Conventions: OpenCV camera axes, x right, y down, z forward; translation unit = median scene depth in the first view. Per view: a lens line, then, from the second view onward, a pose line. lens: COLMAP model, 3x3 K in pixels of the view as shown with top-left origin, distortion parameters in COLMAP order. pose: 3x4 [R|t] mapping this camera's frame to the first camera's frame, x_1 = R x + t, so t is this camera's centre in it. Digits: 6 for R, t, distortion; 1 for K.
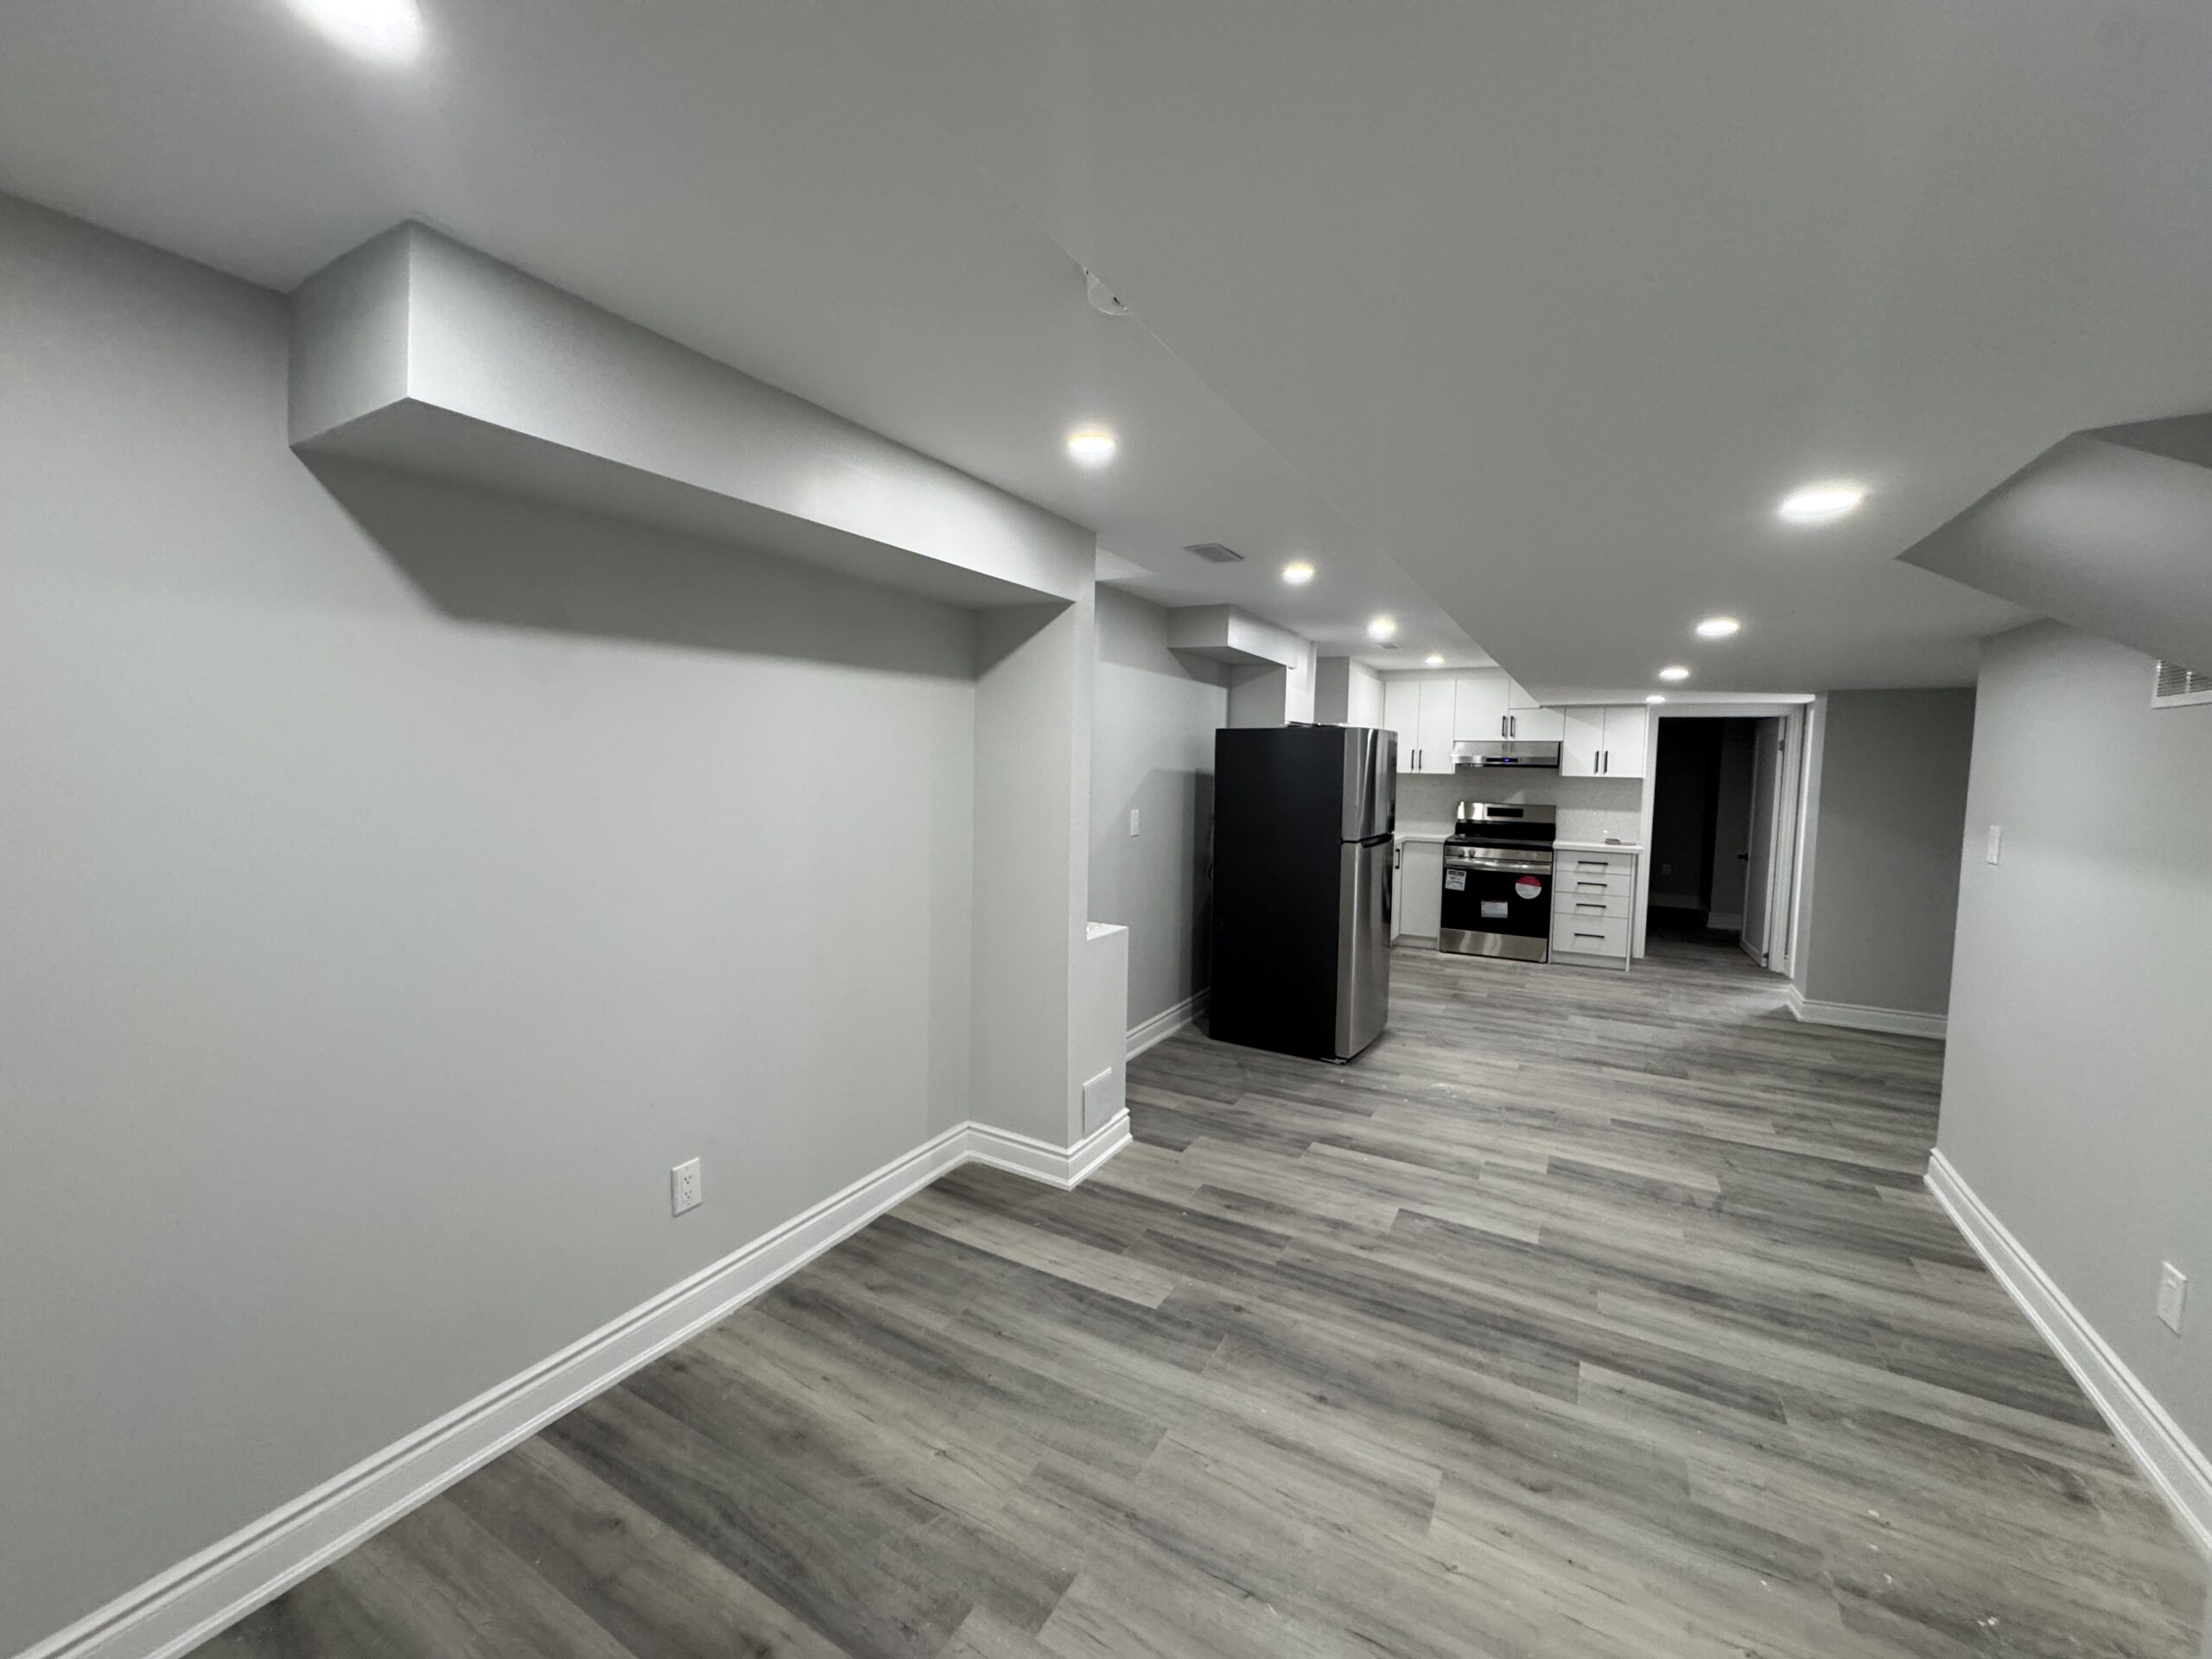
lens RADIAL K [[885.4, 0, 1111.0], [0, 885.4, 827.0], [0, 0, 1]] dist [0.001521, -0.000348]
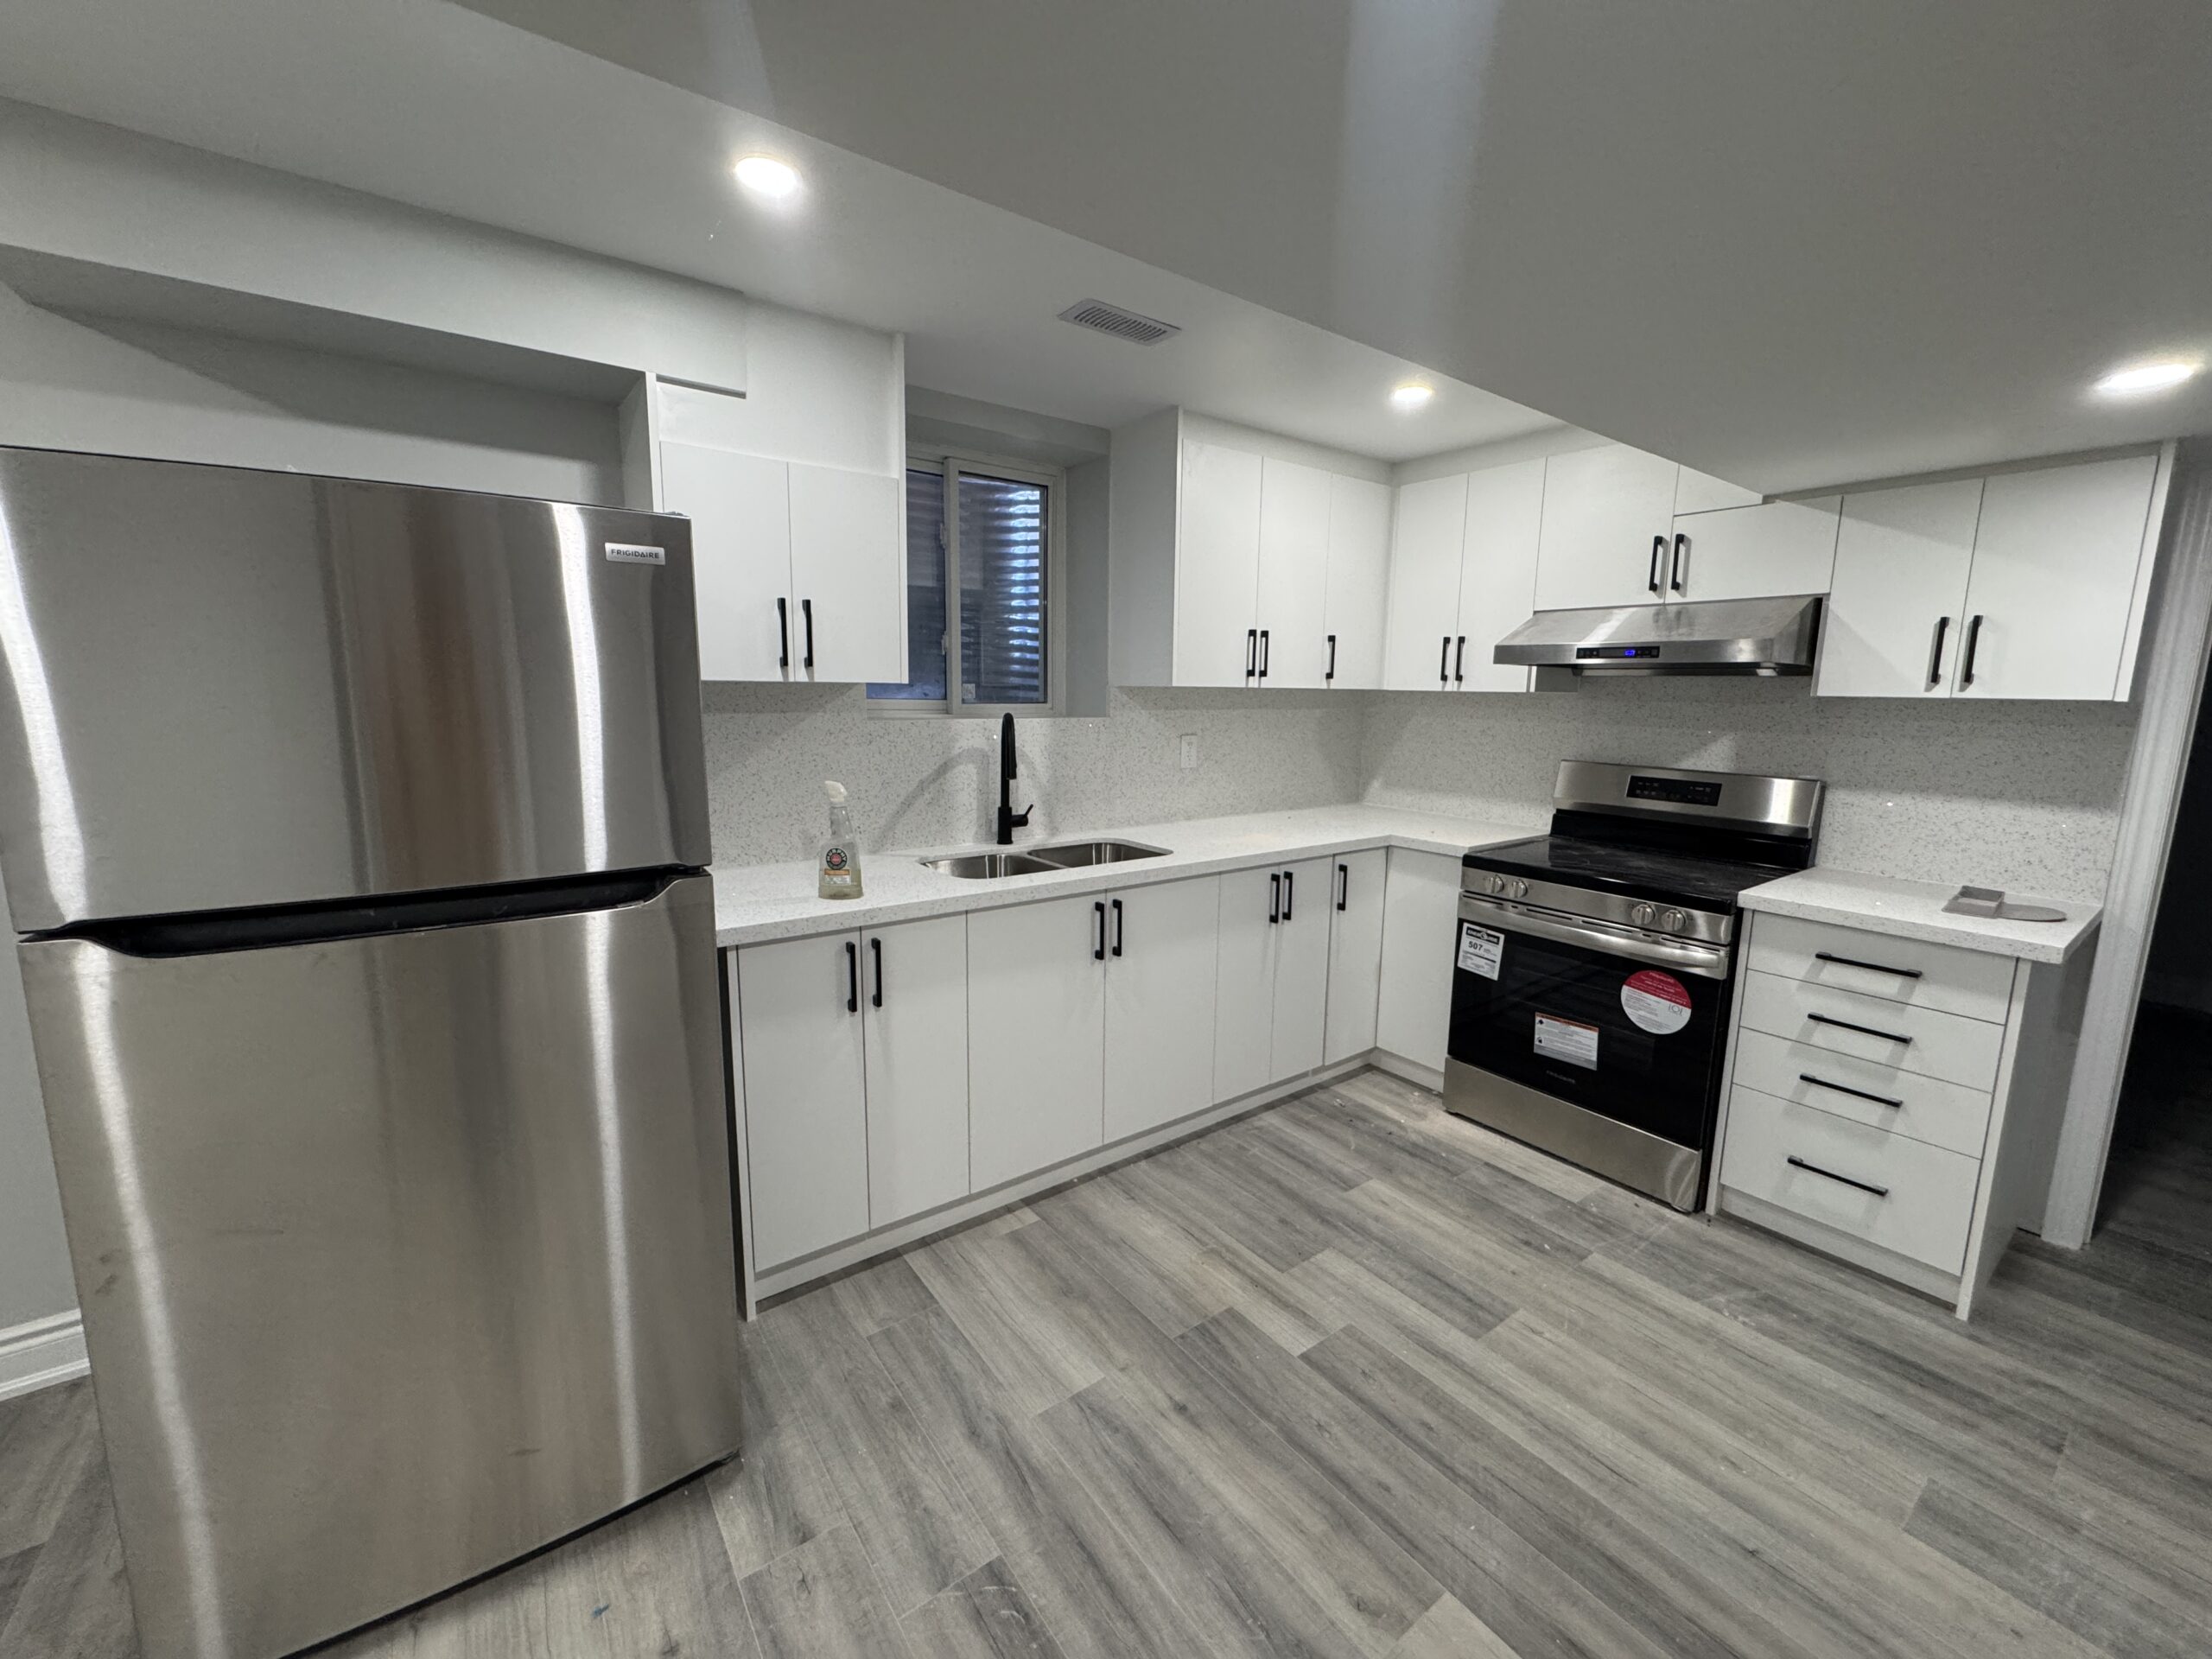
lens RADIAL K [[885.4, 0, 1098.2], [0, 885.4, 825.3], [0, 0, 1]] dist [0.001521, -0.000348]
pose [[0.907407, 0.060718, -0.415843, 0.404342], [-0.029695, 0.996298, 0.080675, -0.027057], [0.419202, -0.060857, 0.905851, 0.568942]]
